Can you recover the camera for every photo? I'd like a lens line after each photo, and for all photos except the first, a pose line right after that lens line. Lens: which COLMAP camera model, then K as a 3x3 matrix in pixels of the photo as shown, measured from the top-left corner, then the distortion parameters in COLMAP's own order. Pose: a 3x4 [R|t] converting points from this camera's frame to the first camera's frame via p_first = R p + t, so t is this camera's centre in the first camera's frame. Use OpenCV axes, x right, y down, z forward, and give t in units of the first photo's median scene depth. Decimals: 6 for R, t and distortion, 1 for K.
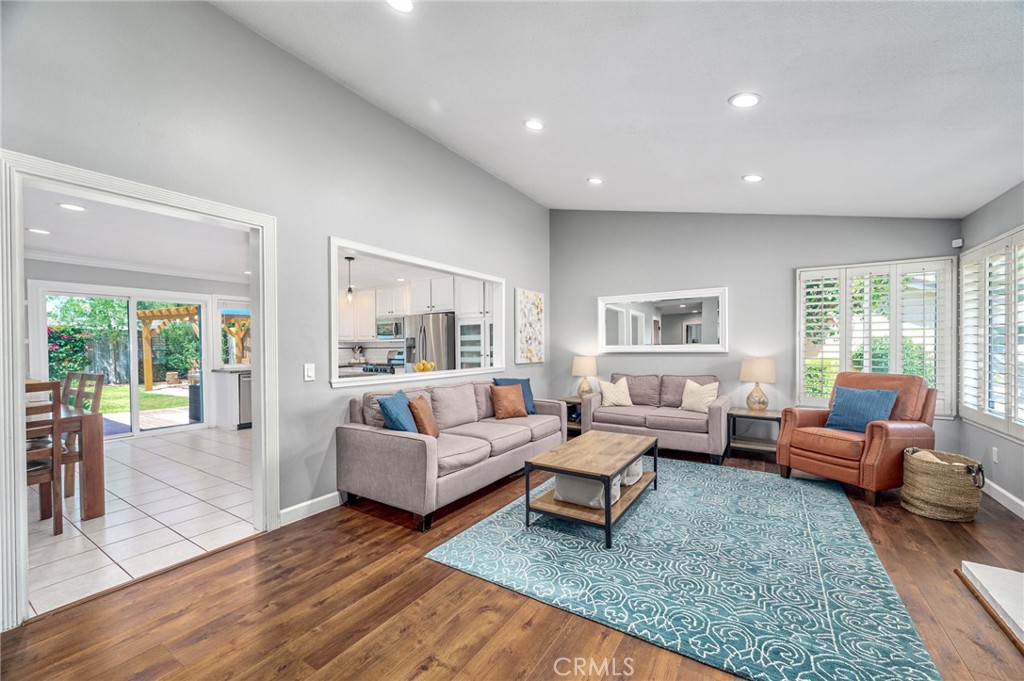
lens RADIAL K [[402.8, 0, 516.4], [0, 402.8, 349.4], [0, 0, 1]] dist [0.002861, 0.000011]
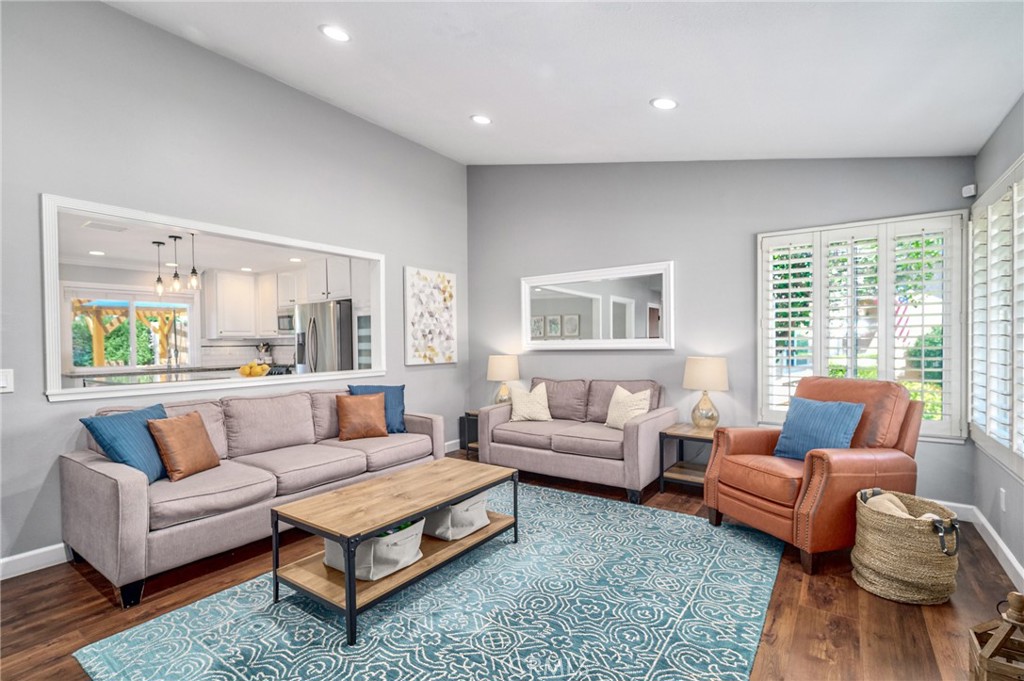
lens RADIAL K [[473.2, 0, 514.3], [0, 473.2, 349.8], [0, 0, 1]] dist [0.001493, 0.000399]
pose [[0.998975, -0.005561, -0.044928, 0.357938], [0.005994, 0.999937, 0.009500, -0.001673], [0.044872, -0.009759, 0.998945, 0.153278]]
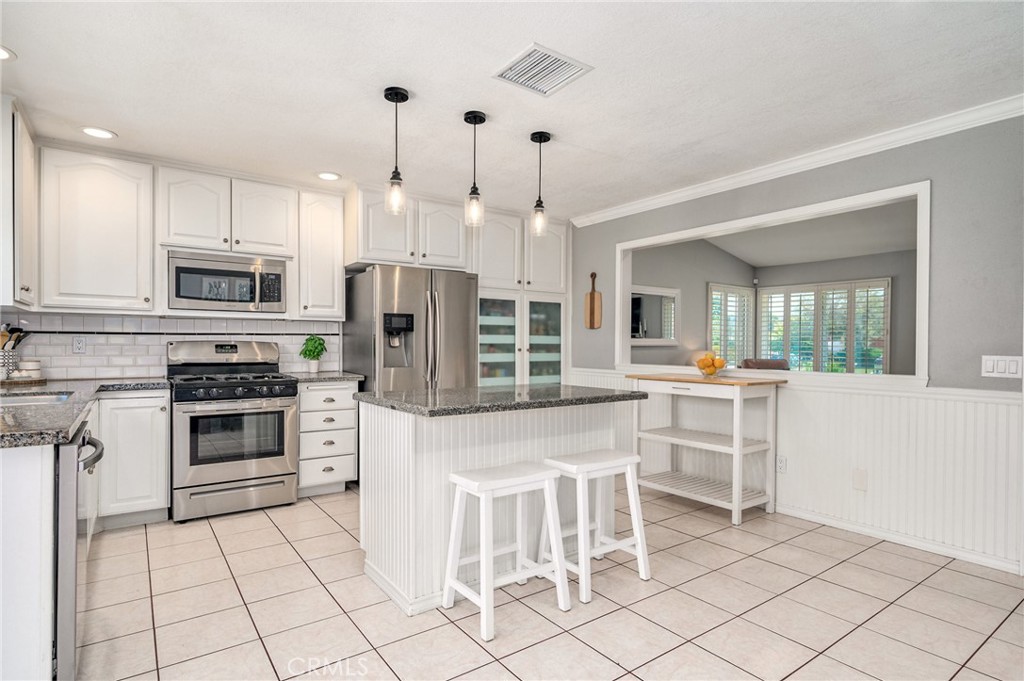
lens RADIAL K [[532.2, 0, 514.1], [0, 532.2, 346.4], [0, 0, 1]] dist [0.005002, 0.000346]
pose [[0.370046, 0.004707, 0.929001, -1.417295], [0.000296, 0.999987, -0.005184, 0.022803], [-0.929013, 0.002193, 0.370040, 1.156456]]
